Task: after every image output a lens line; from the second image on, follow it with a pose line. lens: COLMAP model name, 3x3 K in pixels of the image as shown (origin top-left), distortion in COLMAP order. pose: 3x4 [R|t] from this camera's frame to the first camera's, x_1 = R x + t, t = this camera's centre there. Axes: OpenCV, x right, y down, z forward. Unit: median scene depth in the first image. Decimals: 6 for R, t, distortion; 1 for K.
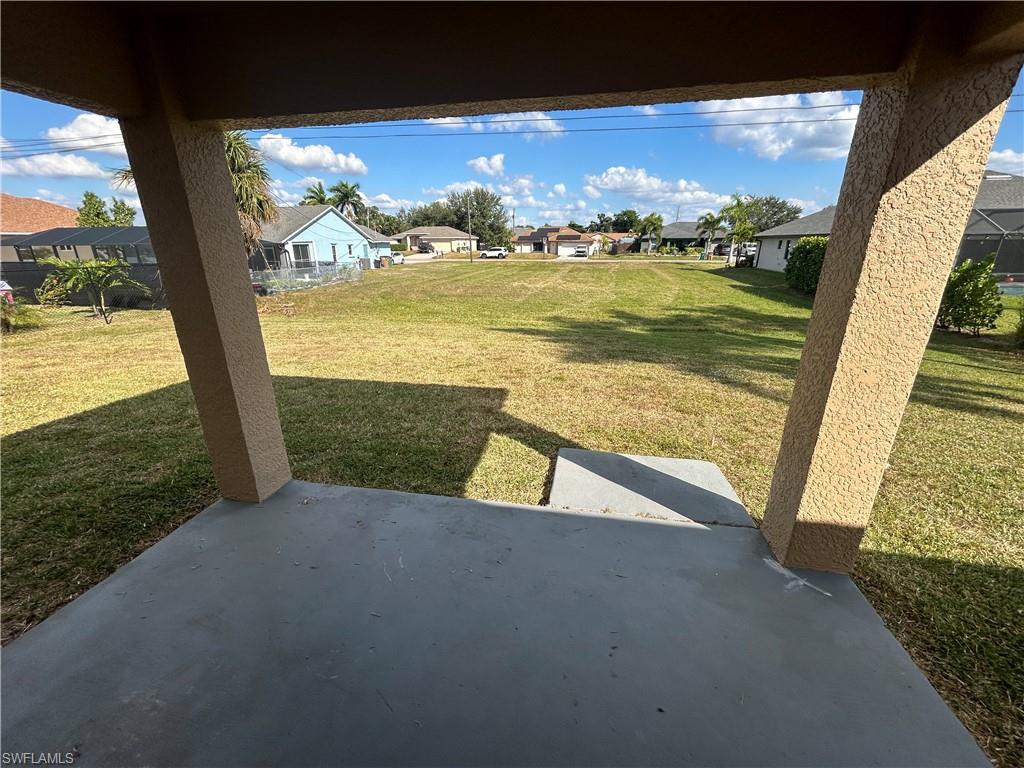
lens RADIAL K [[413.9, 0, 512.8], [0, 413.9, 385.4], [0, 0, 1]] dist [-0.008152, -0.000969]
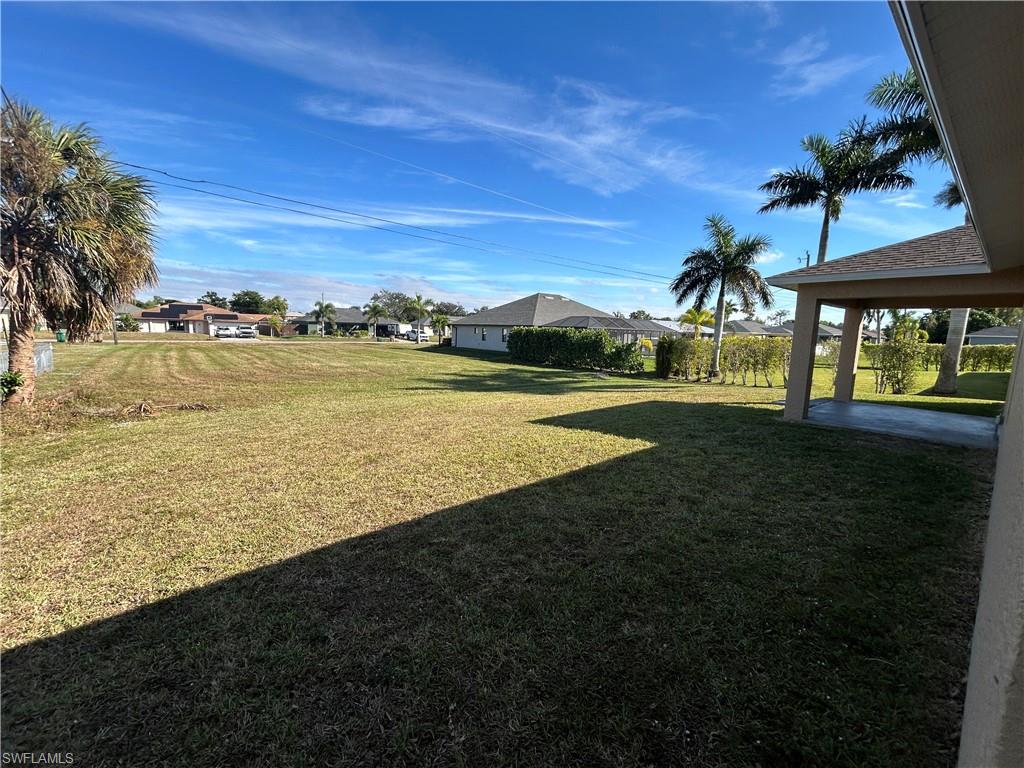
lens RADIAL K [[413.9, 0, 511.1], [0, 413.9, 383.5], [0, 0, 1]] dist [-0.008152, -0.000969]
pose [[0.639128, -0.074314, 0.765502, -0.150856], [0.220708, 0.971179, -0.089991, 0.002889], [-0.736752, 0.226469, 0.637109, -0.002106]]
